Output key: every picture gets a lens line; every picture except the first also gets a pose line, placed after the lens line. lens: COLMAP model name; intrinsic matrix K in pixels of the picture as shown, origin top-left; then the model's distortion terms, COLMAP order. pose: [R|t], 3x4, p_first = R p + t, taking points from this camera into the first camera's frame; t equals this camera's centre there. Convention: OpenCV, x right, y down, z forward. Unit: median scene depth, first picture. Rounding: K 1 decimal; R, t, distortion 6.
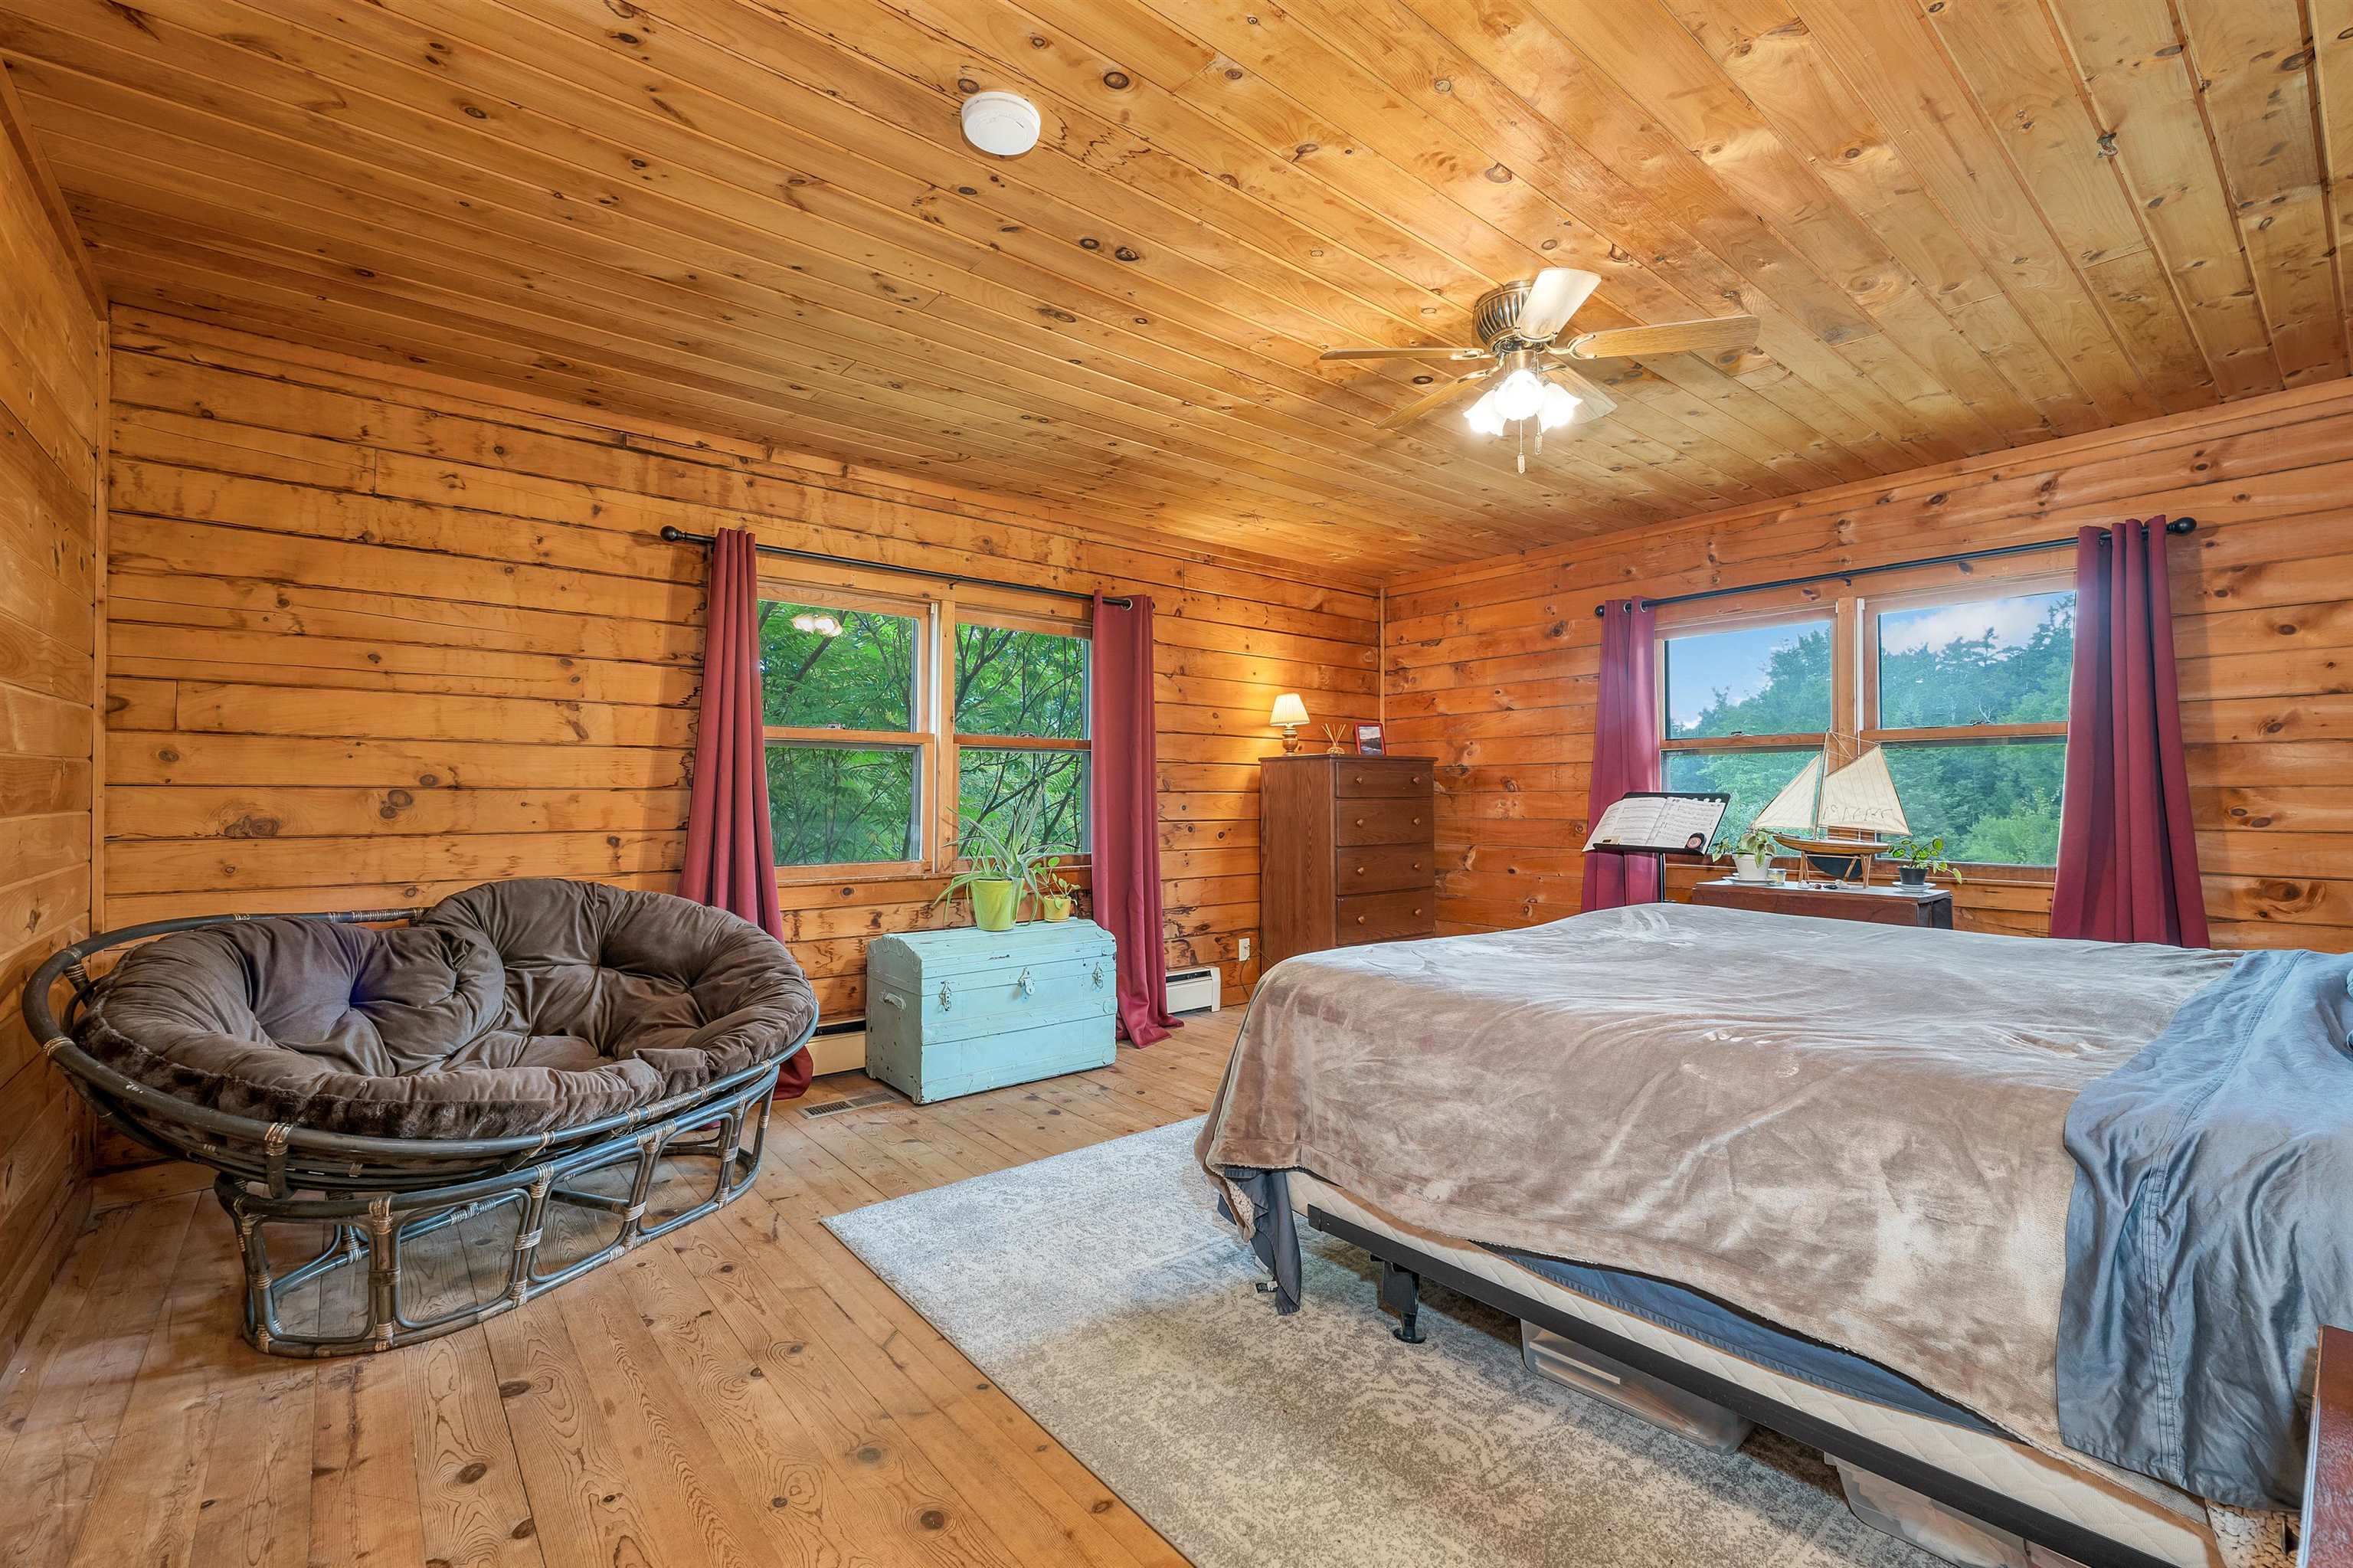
lens RADIAL K [[996.4, 0, 1168.8], [0, 996.4, 785.6], [0, 0, 1]] dist [0.001257, 0.000357]
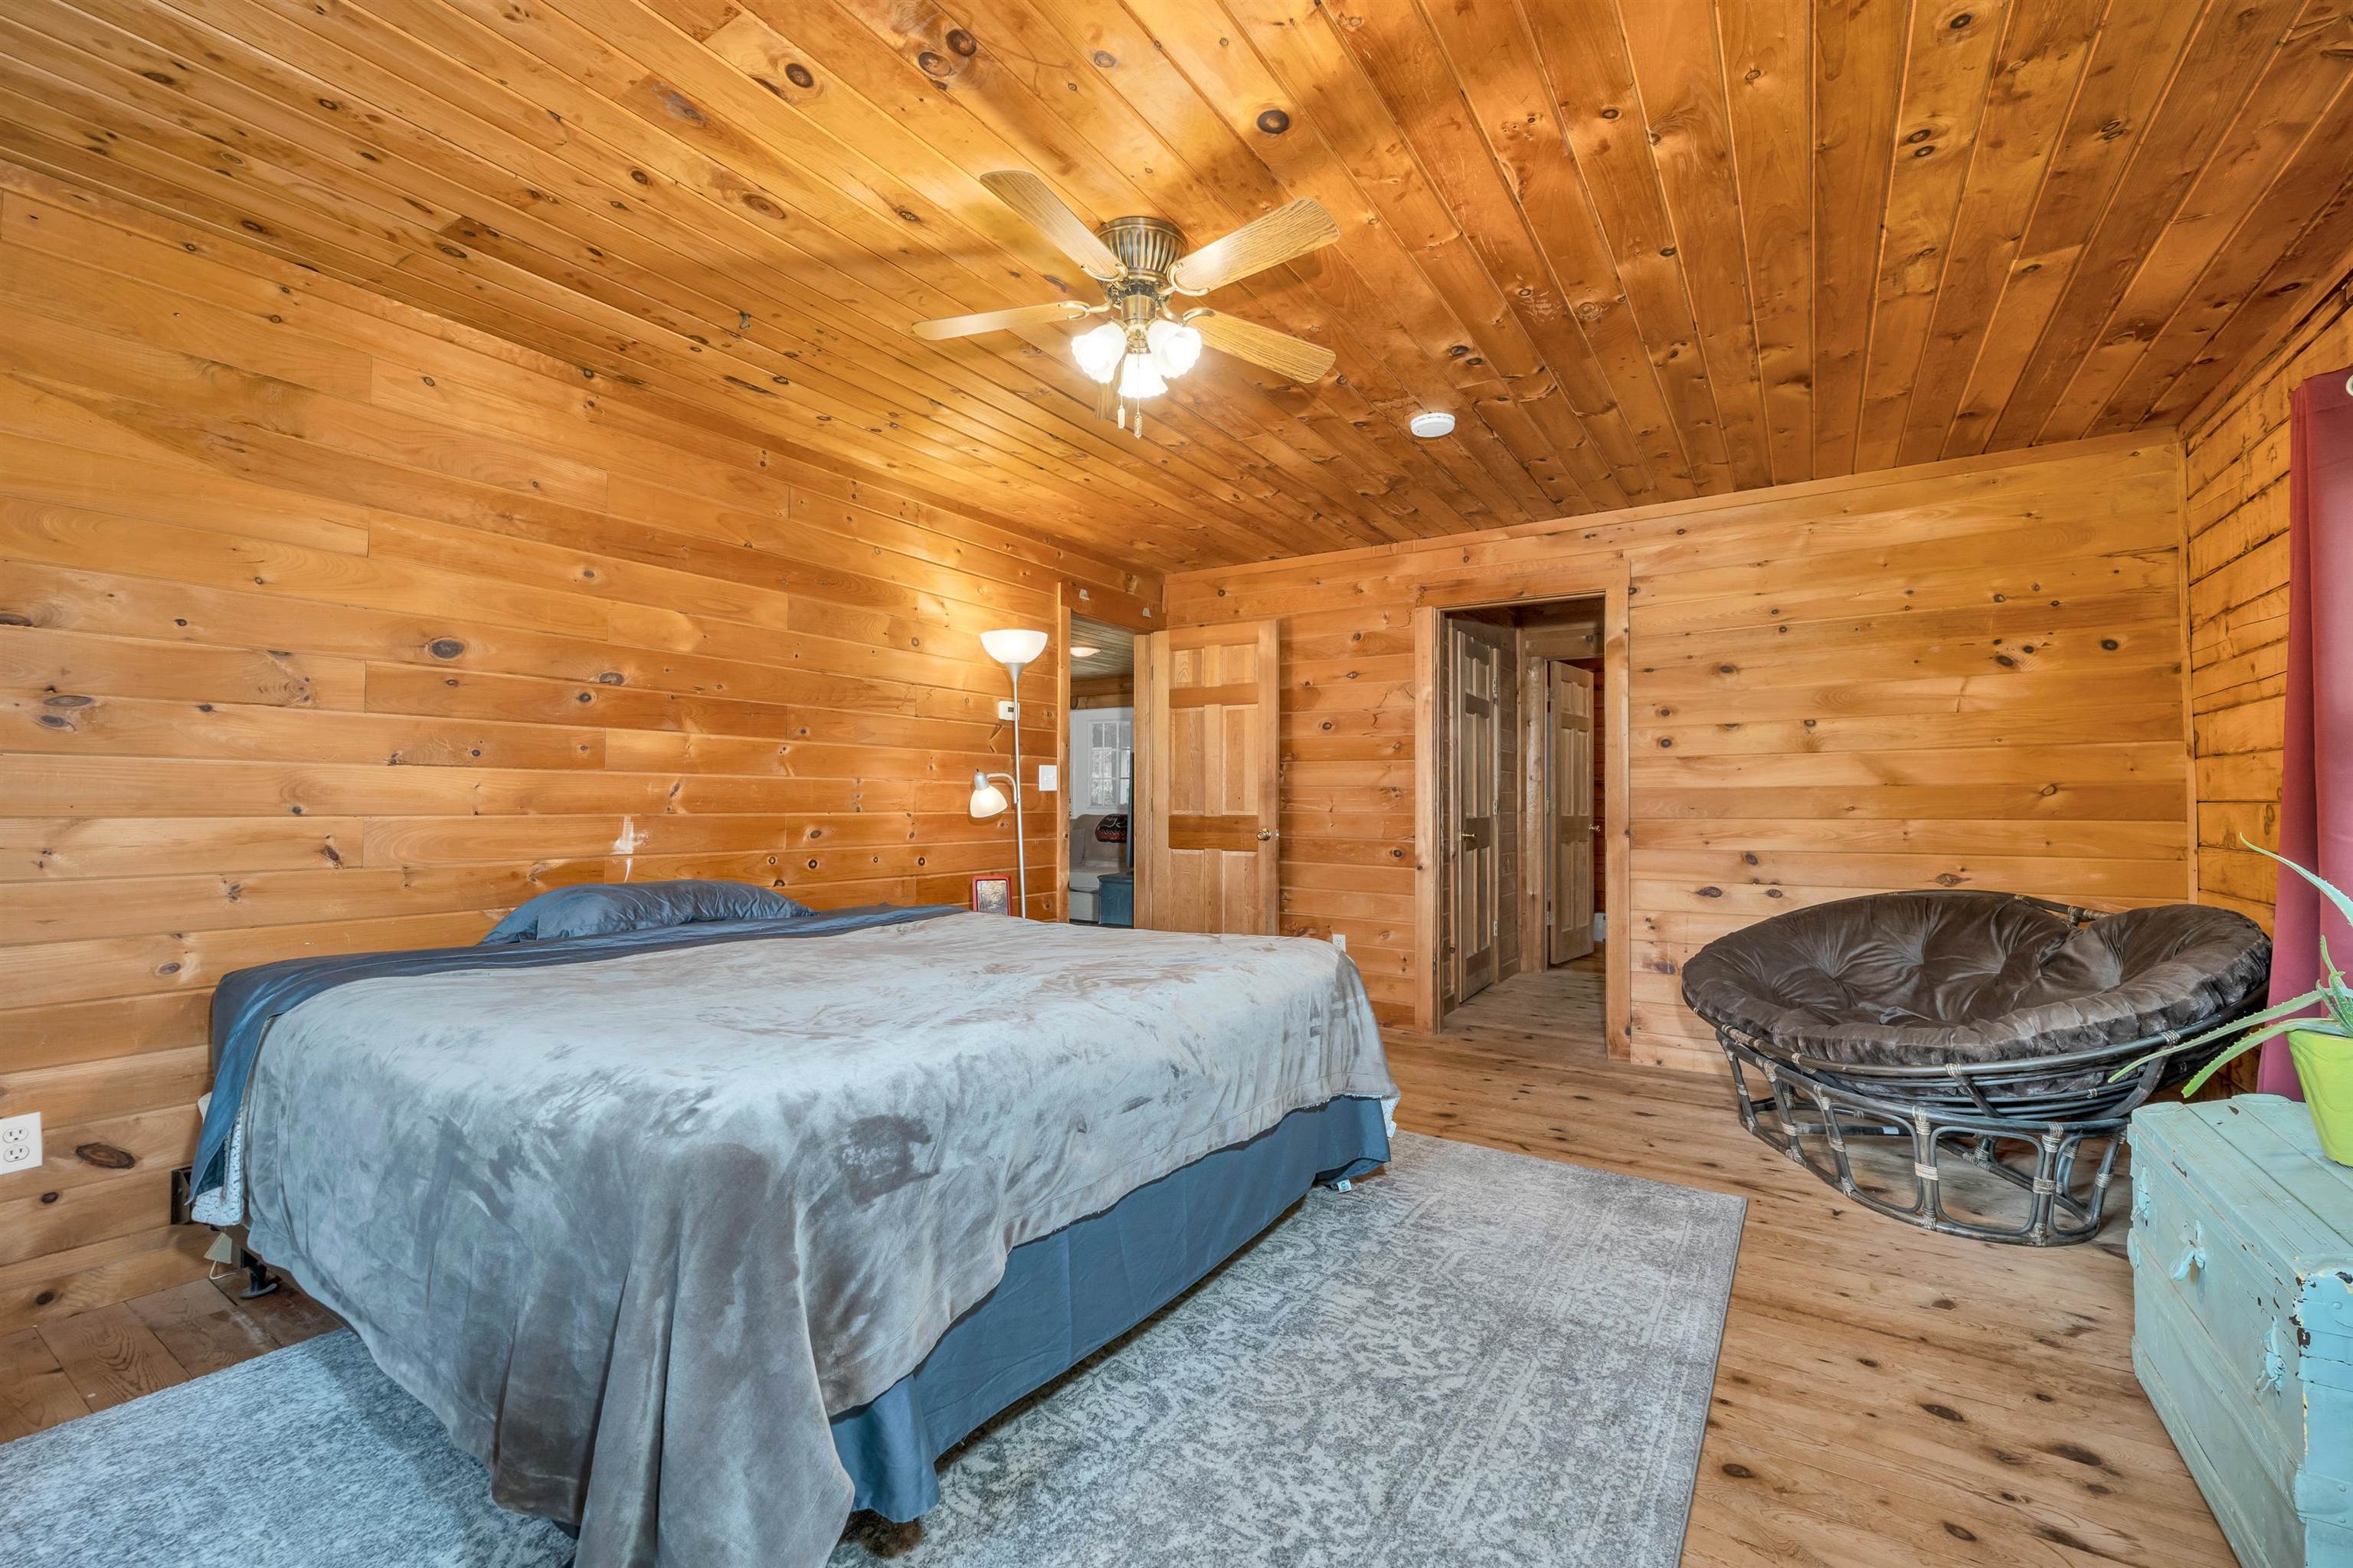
lens RADIAL K [[996.4, 0, 1168.8], [0, 996.4, 785.6], [0, 0, 1]] dist [0.001257, 0.000357]
pose [[-0.953726, -0.011106, -0.300473, 0.436243], [-0.002250, 0.999553, -0.029801, 0.013895], [0.300670, -0.027746, -0.953325, 1.391293]]
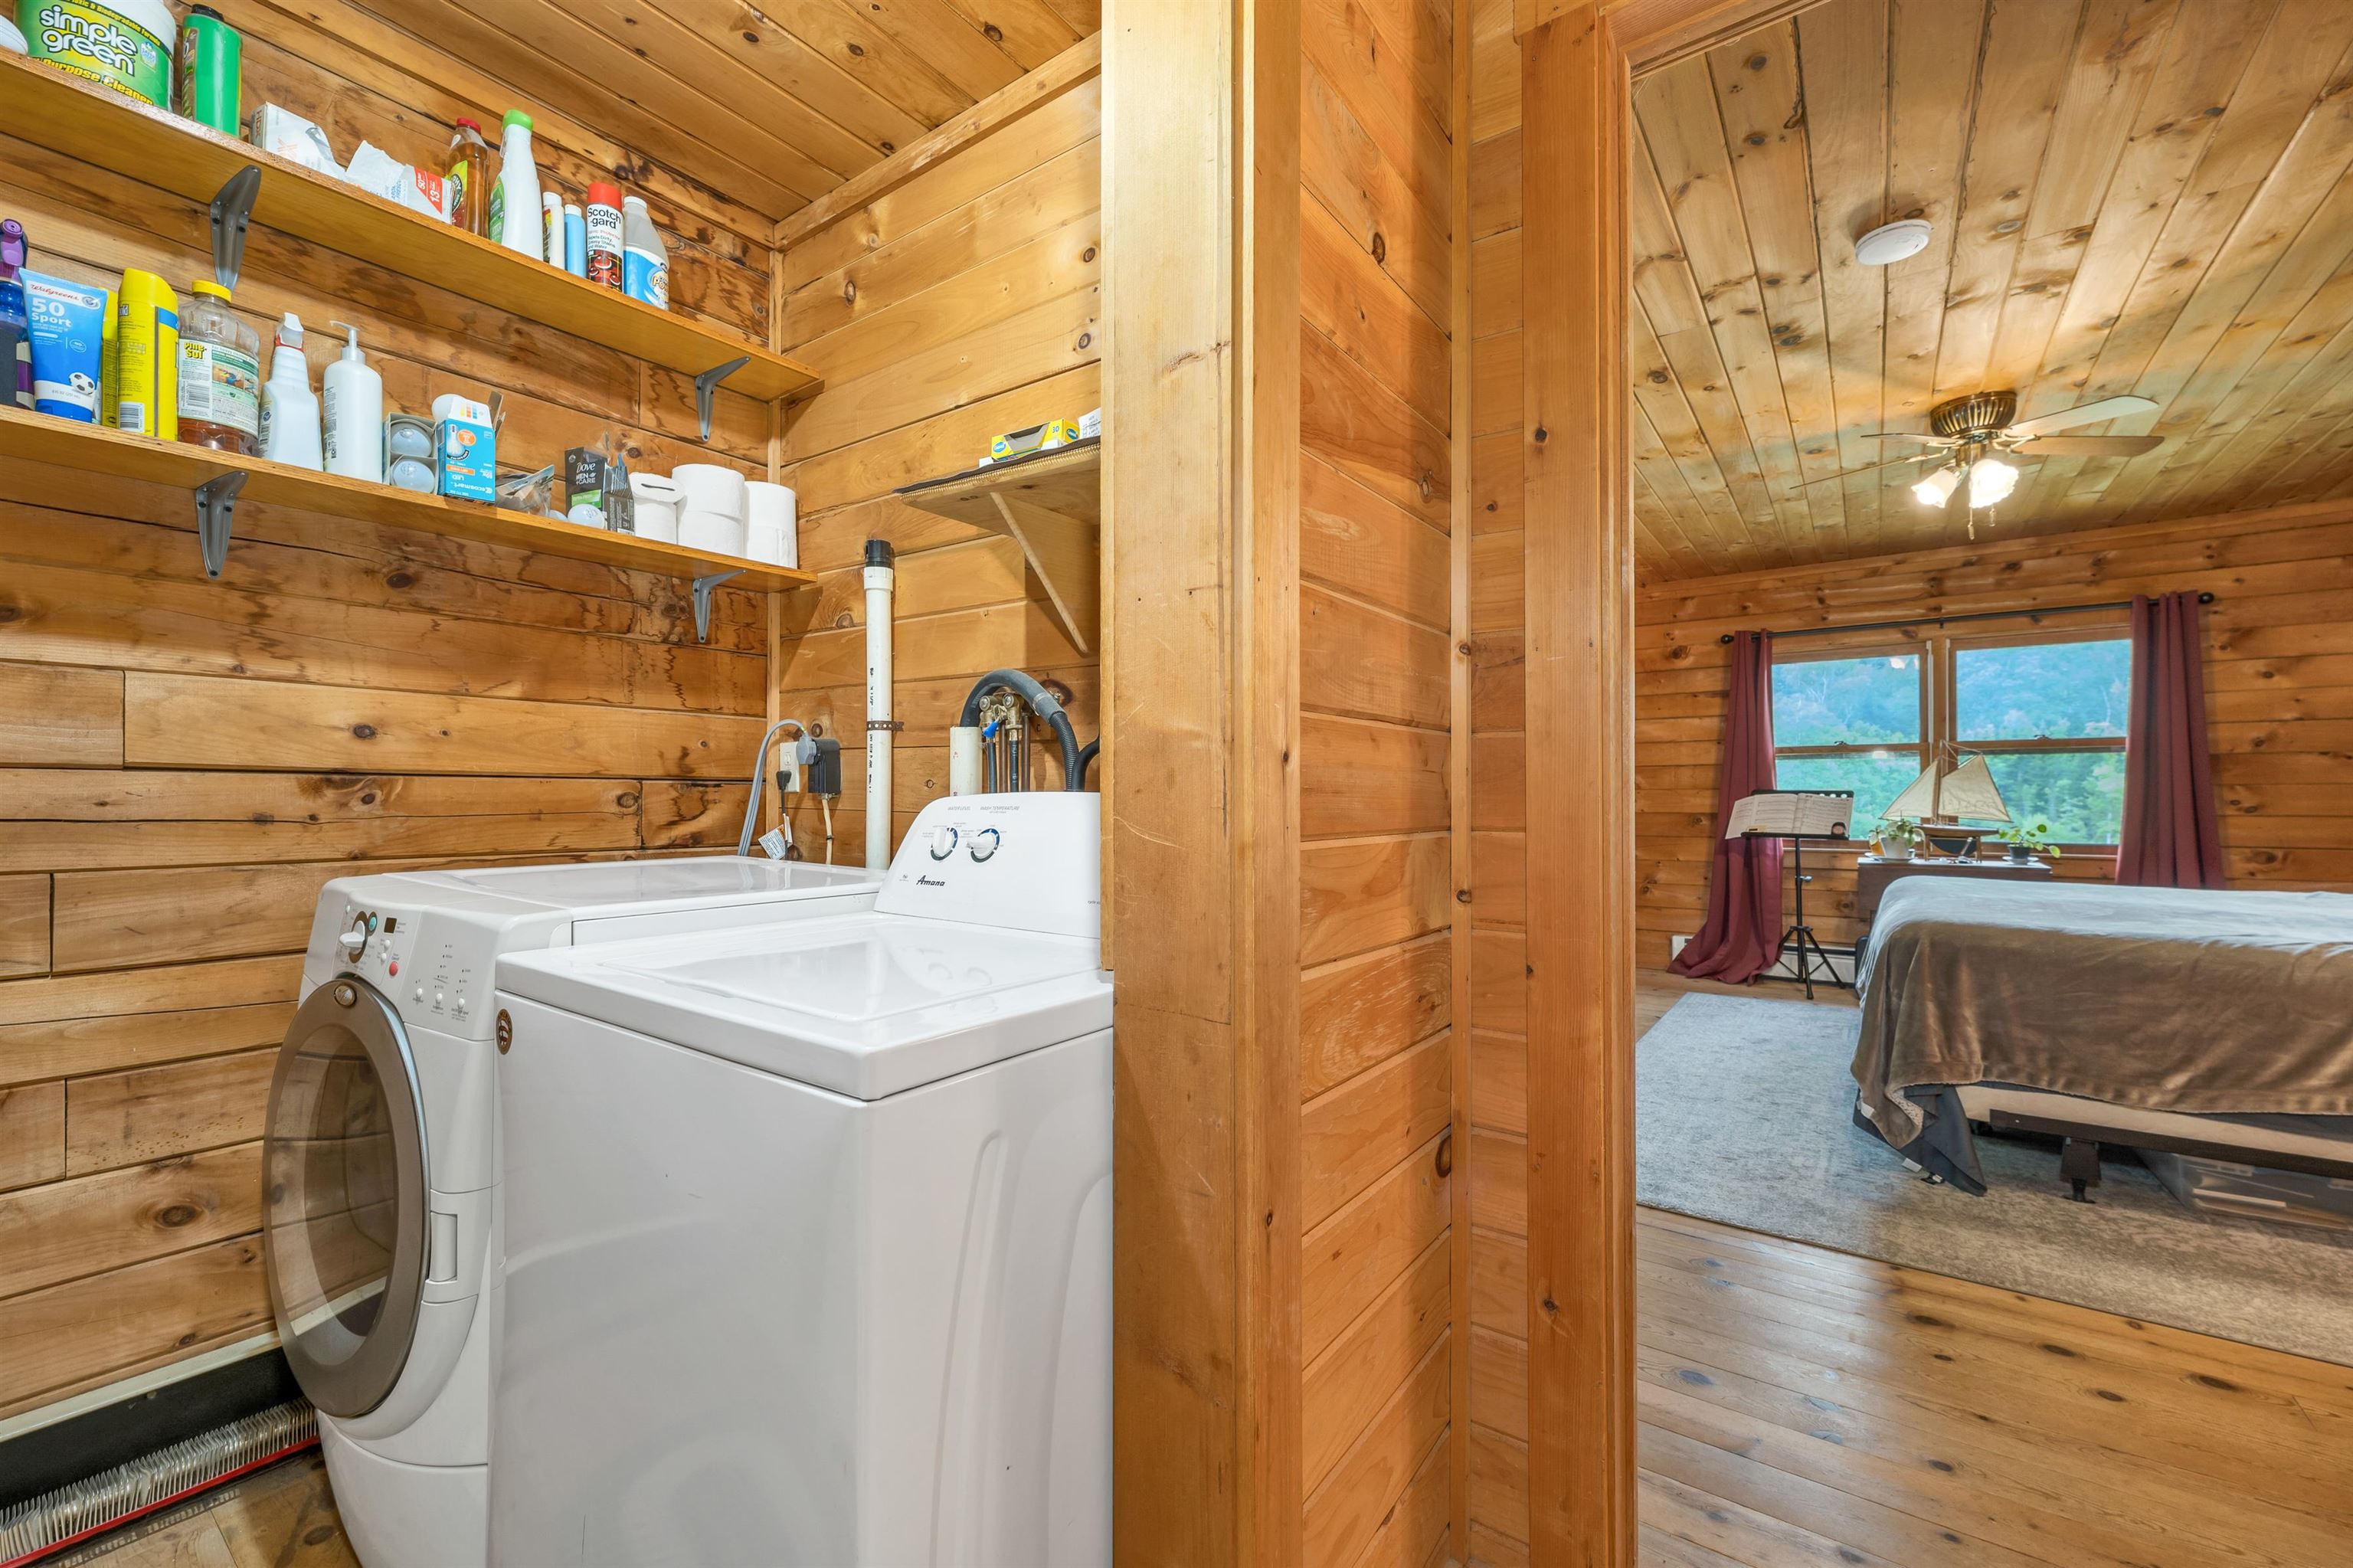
lens RADIAL K [[996.4, 0, 1168.8], [0, 996.4, 785.6], [0, 0, 1]] dist [0.001257, 0.000357]
pose [[0.966923, -0.001047, 0.255068, -0.741791], [0.000500, 0.999997, 0.002208, -0.001254], [-0.255069, -0.002007, 0.966921, 0.016809]]
